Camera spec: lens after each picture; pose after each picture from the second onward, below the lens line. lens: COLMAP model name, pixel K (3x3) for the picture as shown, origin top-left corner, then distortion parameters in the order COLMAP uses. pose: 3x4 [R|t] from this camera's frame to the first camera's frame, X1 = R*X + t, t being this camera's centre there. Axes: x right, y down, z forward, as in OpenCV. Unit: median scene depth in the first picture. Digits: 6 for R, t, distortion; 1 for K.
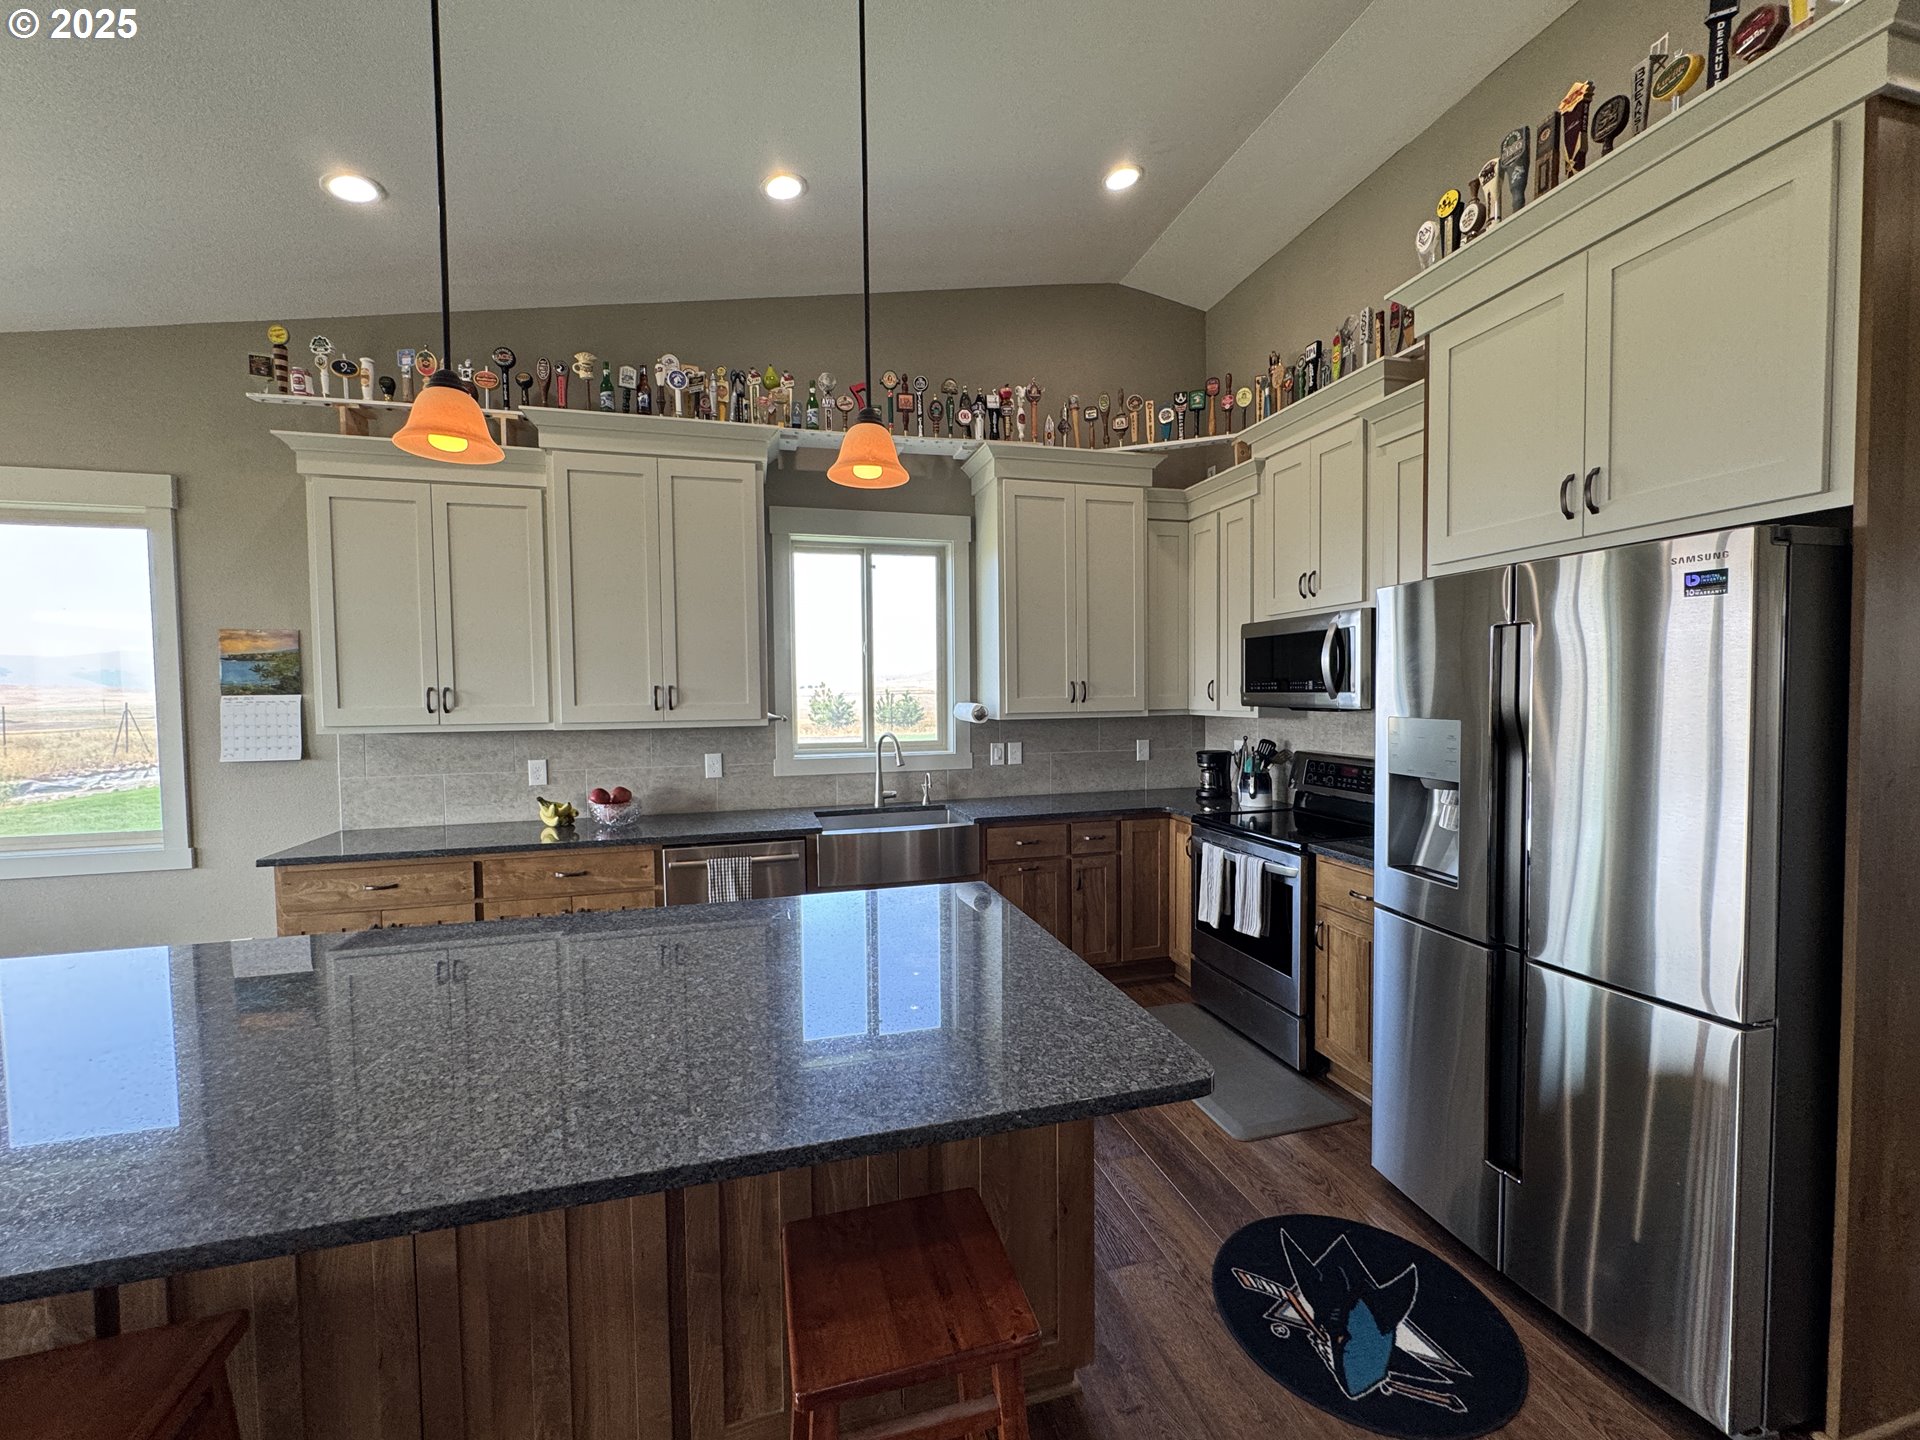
lens RADIAL K [[766.9, 0, 956.8], [0, 766.9, 718.1], [0, 0, 1]] dist [0.000731, -0.000248]
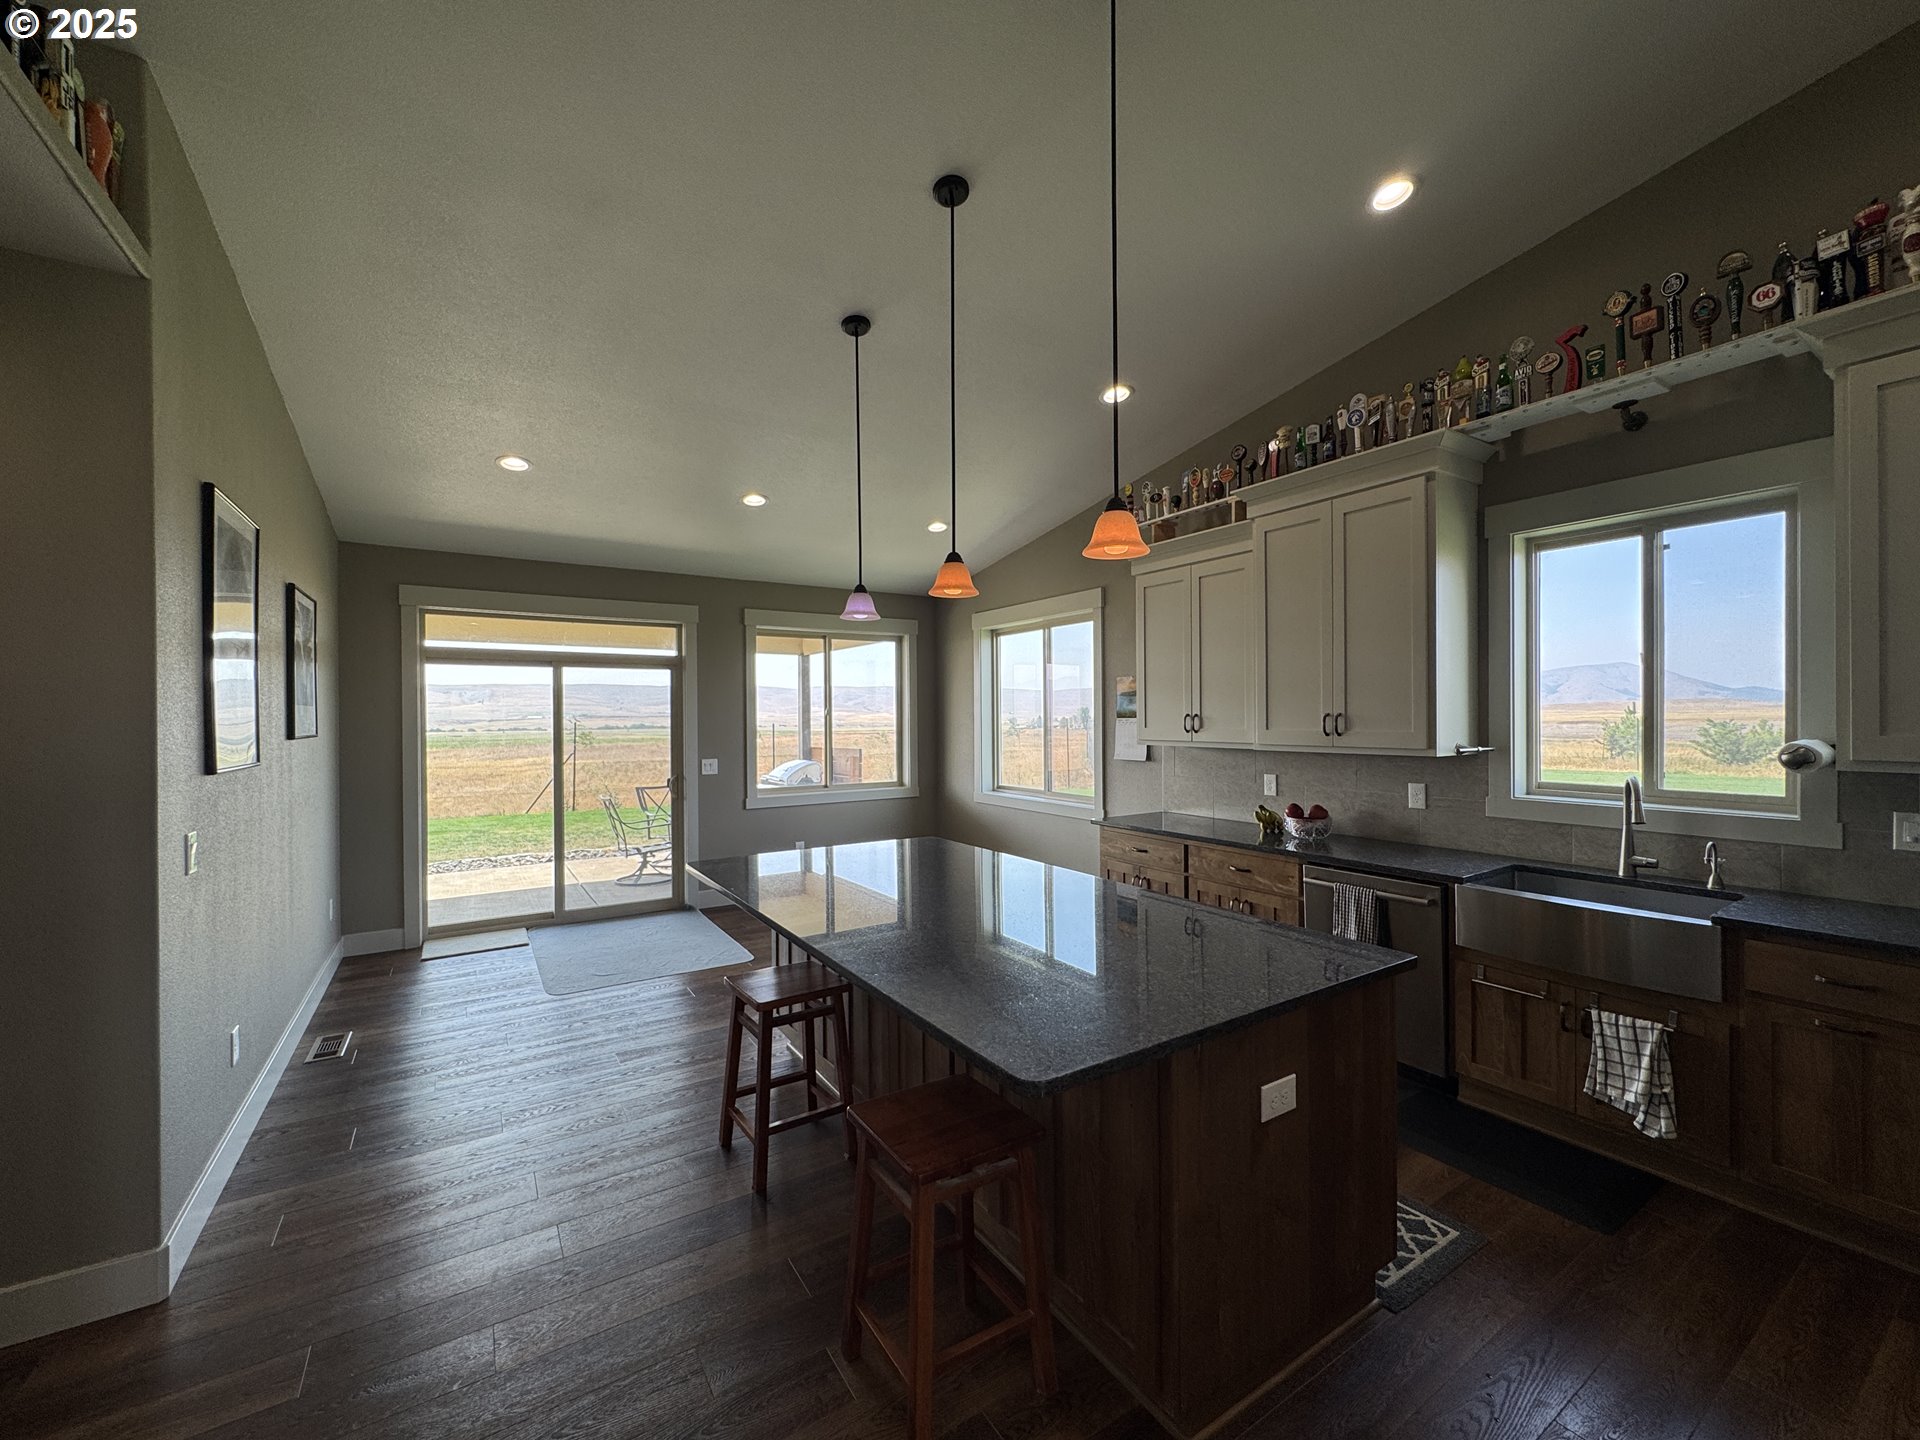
lens RADIAL K [[766.9, 0, 956.8], [0, 766.9, 718.1], [0, 0, 1]] dist [0.000731, -0.000248]
pose [[0.300647, 0.010599, -0.953677, 0.457273], [-0.030119, 0.999545, 0.001614, -0.020671], [0.953260, 0.028238, 0.300830, 0.181548]]
